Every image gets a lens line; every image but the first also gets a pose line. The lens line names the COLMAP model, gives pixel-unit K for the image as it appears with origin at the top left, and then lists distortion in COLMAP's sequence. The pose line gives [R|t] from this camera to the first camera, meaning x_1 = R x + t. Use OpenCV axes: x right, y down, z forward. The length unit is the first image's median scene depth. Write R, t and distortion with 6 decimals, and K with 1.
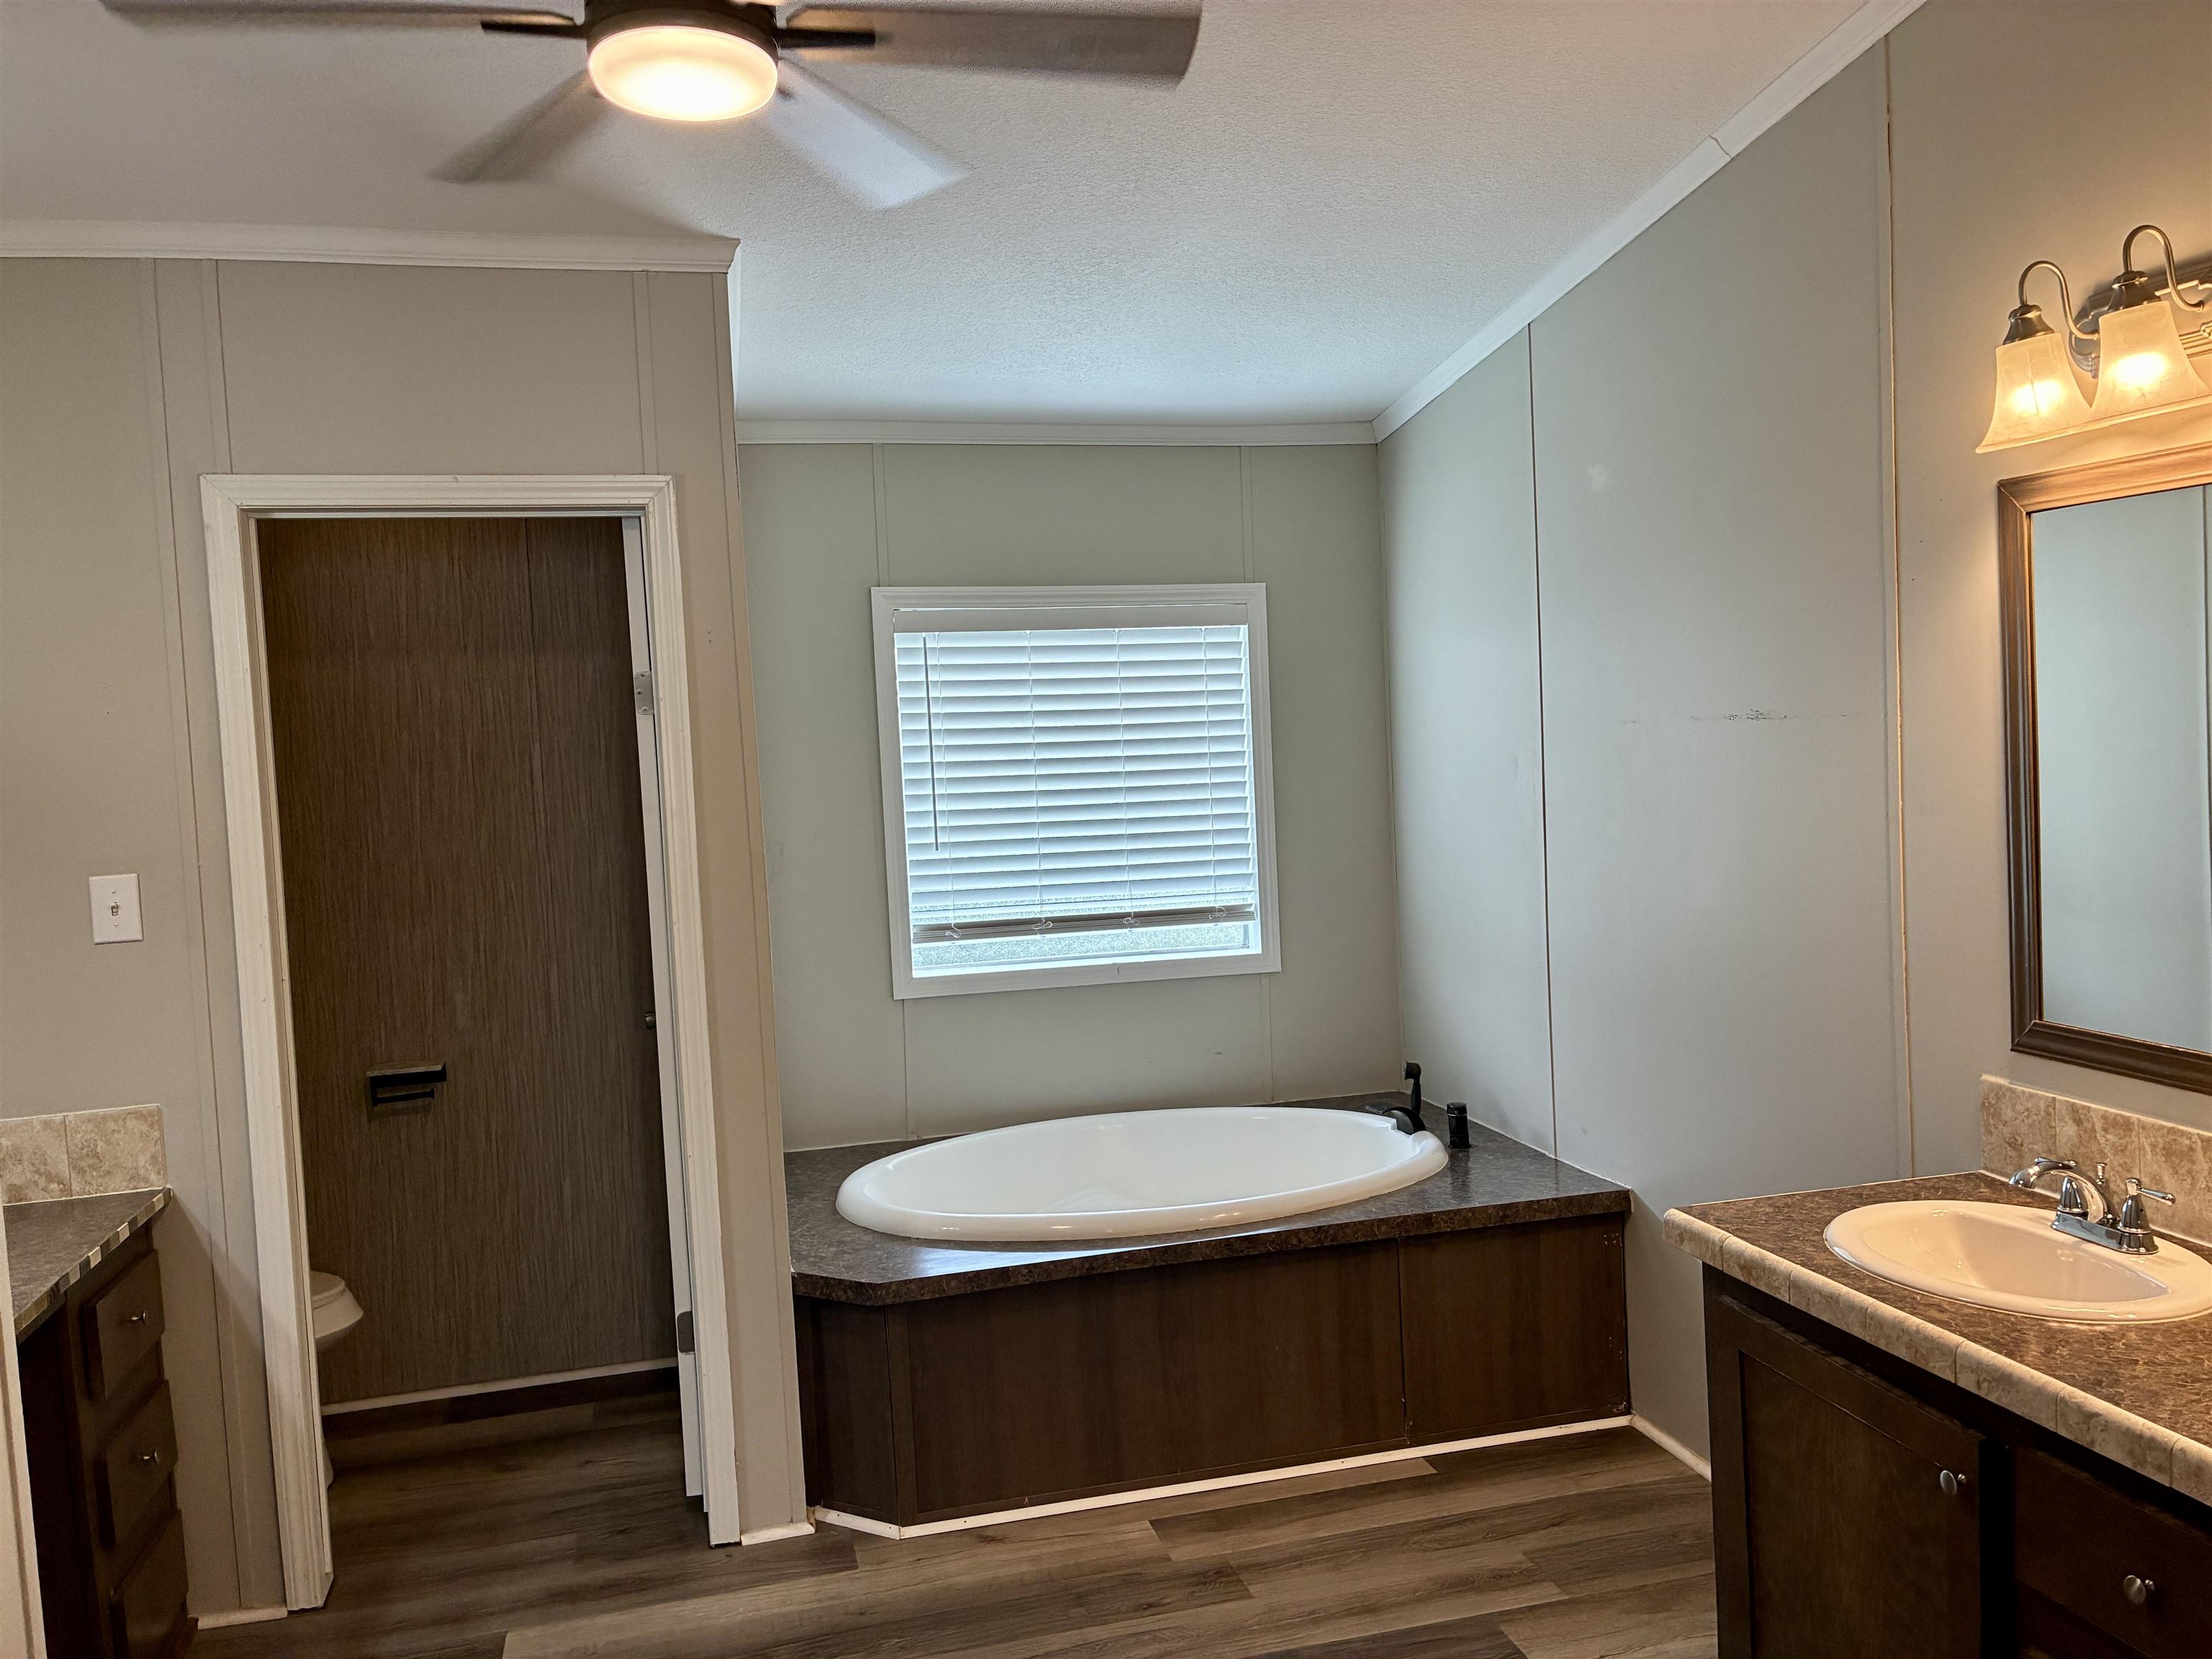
lens RADIAL K [[1673.3, 0, 1116.0], [0, 1673.3, 818.5], [0, 0, 1]] dist [0.061589, -0.076305]
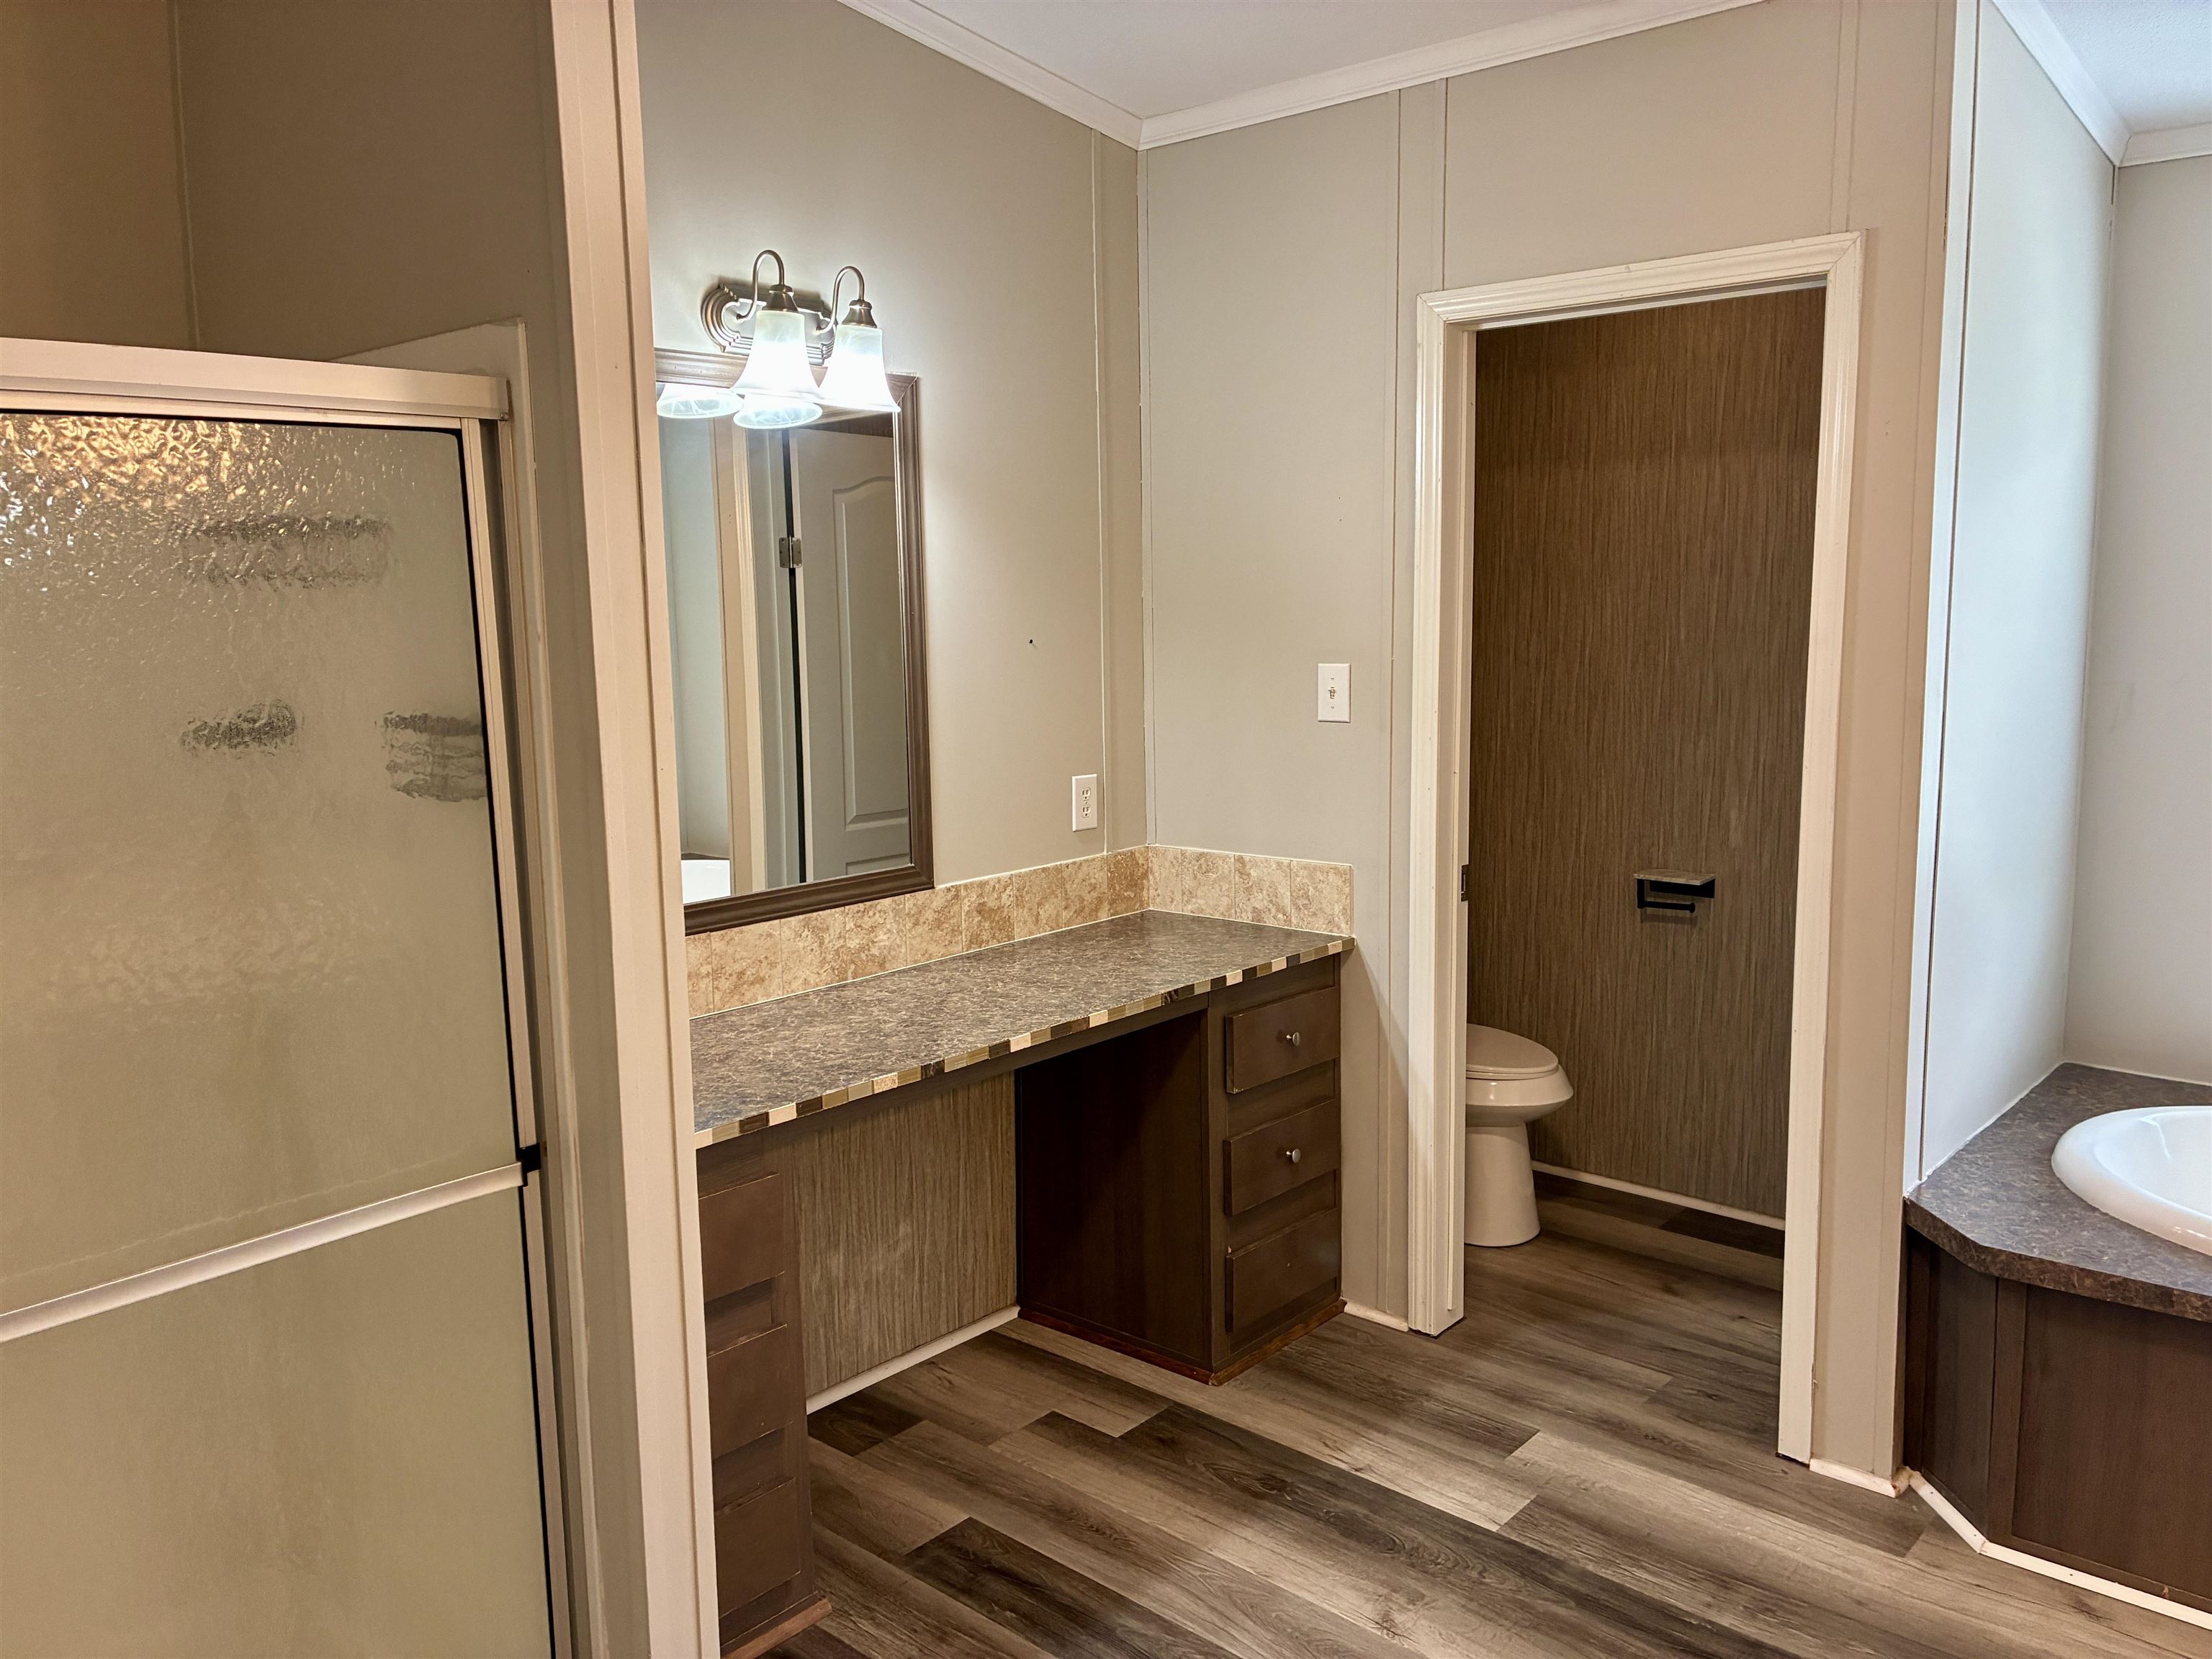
lens RADIAL K [[1673.3, 0, 1112.0], [0, 1673.3, 819.1], [0, 0, 1]] dist [0.061589, -0.076305]
pose [[0.550484, 0.154327, -0.820458, 0.257490], [-0.049185, 0.987054, 0.152663, -0.026513], [0.833396, -0.043684, 0.550948, 0.217787]]
